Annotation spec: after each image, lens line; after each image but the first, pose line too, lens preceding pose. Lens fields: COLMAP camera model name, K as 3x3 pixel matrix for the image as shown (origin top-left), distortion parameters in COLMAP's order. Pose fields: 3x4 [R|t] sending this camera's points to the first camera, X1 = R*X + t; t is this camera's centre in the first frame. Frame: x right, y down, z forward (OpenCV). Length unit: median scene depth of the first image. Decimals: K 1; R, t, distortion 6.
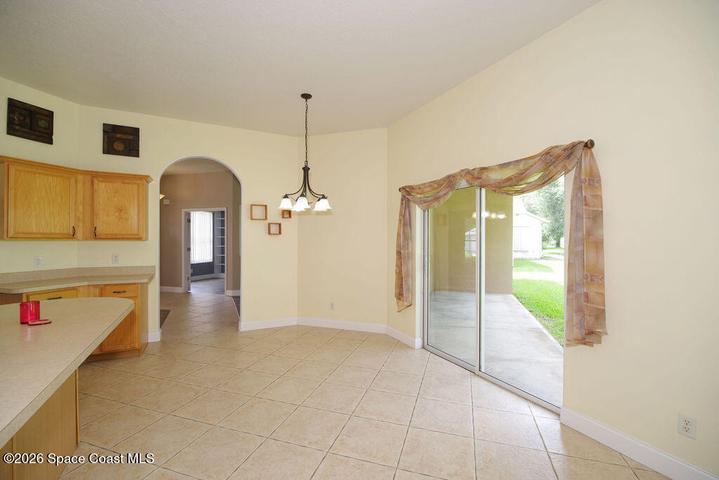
lens RADIAL K [[315.7, 0, 359.5], [0, 315.7, 240.0], [0, 0, 1]] dist [-0.010656, -0.000446]
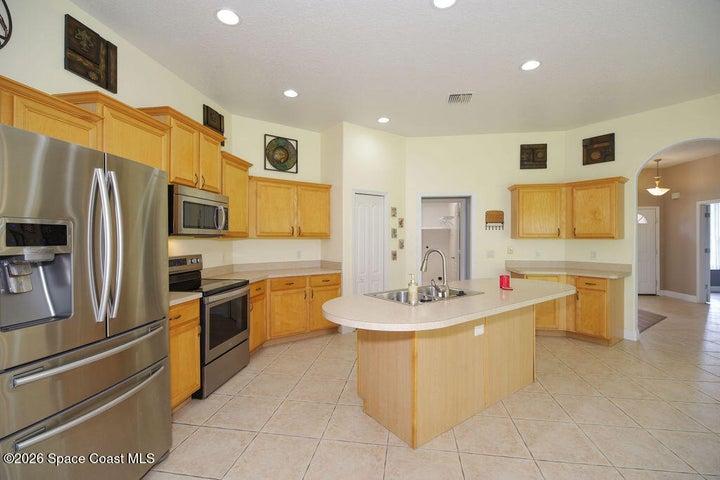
lens RADIAL K [[316.1, 0, 360.0], [0, 316.1, 240.0], [0, 0, 1]] dist [-0.010656, -0.000446]
pose [[0.158660, 0.003423, -0.987327, 0.222625], [-0.000741, 0.999994, 0.003347, 0.001381], [0.987333, 0.000201, 0.158662, -0.015960]]
